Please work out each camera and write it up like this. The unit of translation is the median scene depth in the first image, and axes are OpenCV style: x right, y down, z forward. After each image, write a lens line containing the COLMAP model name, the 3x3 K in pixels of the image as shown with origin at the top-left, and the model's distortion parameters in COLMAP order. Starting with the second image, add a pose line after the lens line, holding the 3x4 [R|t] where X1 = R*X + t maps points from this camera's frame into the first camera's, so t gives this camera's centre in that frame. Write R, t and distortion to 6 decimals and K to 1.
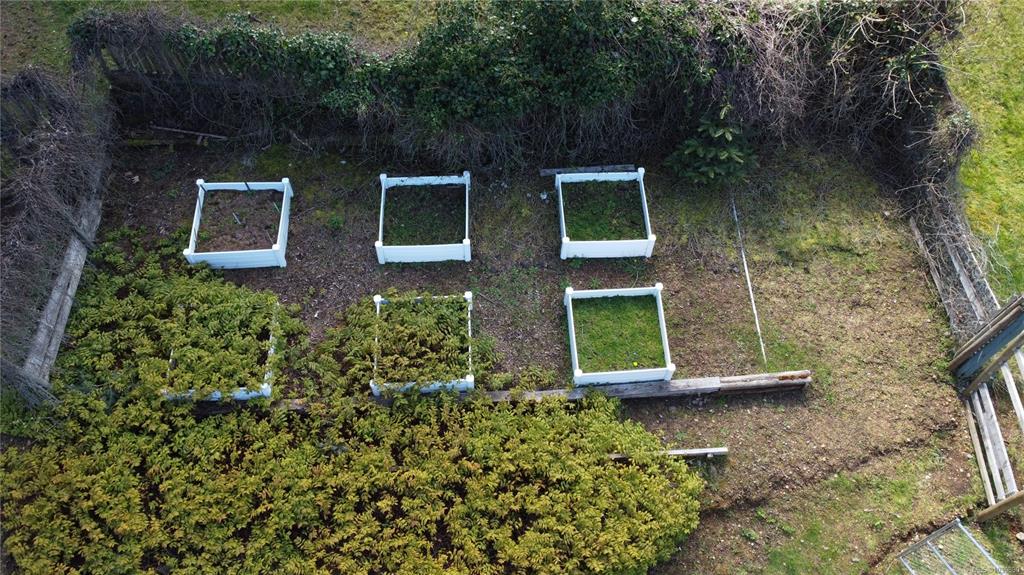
lens RADIAL K [[767.9, 0, 510.8], [0, 767.9, 285.2], [0, 0, 1]] dist [0.001070, -0.005186]
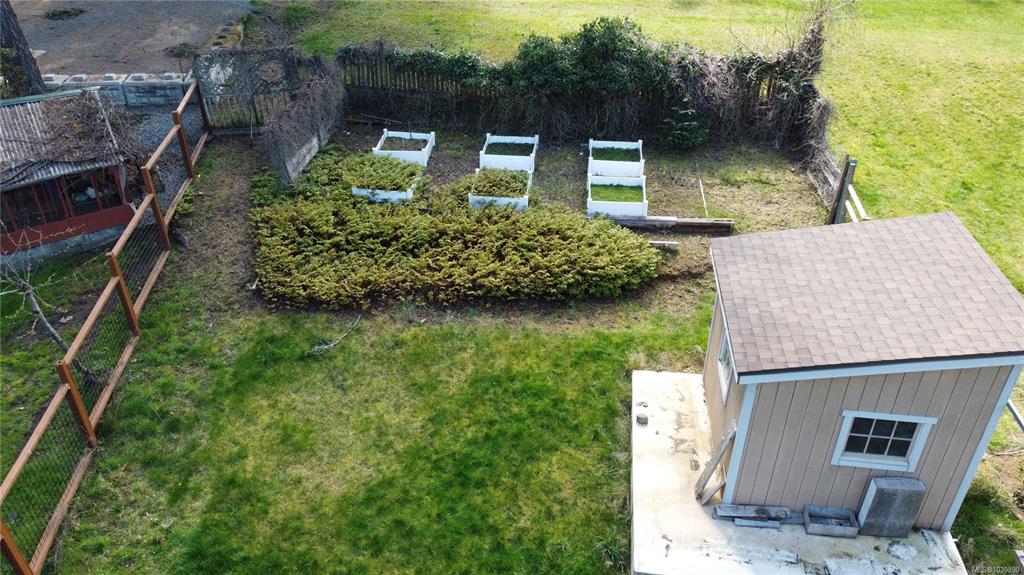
lens RADIAL K [[767.9, 0, 512.9], [0, 767.9, 290.7], [0, 0, 1]] dist [0.001070, -0.005186]
pose [[0.990071, 0.070752, -0.121465, 0.127547], [-0.116758, 0.895098, -0.430311, 0.949568], [0.078278, 0.440221, 0.894471, -0.401123]]
